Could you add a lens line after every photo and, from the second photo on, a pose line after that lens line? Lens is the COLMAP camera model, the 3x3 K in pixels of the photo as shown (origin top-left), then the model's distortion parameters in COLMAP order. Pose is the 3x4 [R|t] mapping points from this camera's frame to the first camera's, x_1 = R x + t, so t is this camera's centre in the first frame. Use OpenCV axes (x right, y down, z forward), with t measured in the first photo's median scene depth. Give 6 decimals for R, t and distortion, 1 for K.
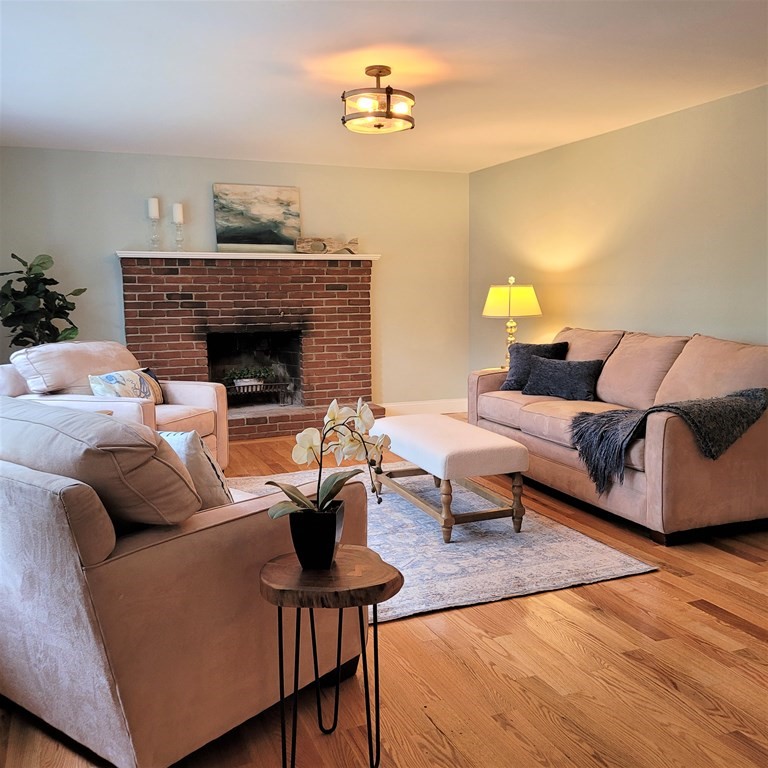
lens RADIAL K [[767.9, 0, 397.6], [0, 767.9, 395.9], [0, 0, 1]] dist [0.045322, 0.000000]
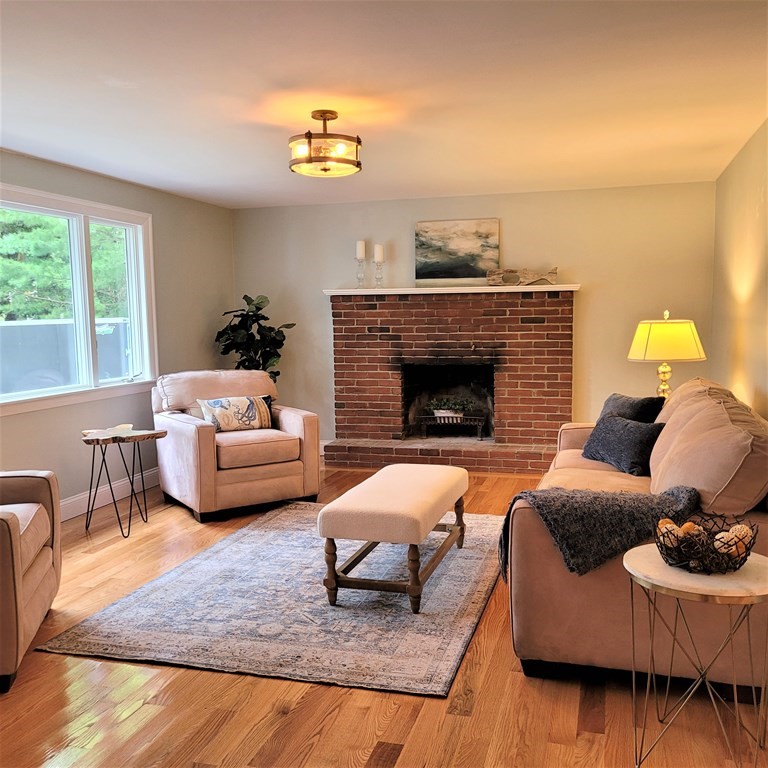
lens RADIAL K [[767.9, 0, 403.5], [0, 767.9, 395.6], [0, 0, 1]] dist [0.045322, 0.000000]
pose [[0.783016, 0.065908, -0.618500, 0.407999], [-0.080081, 0.996777, 0.004836, -0.043910], [0.616825, 0.045743, 0.785770, 0.177962]]
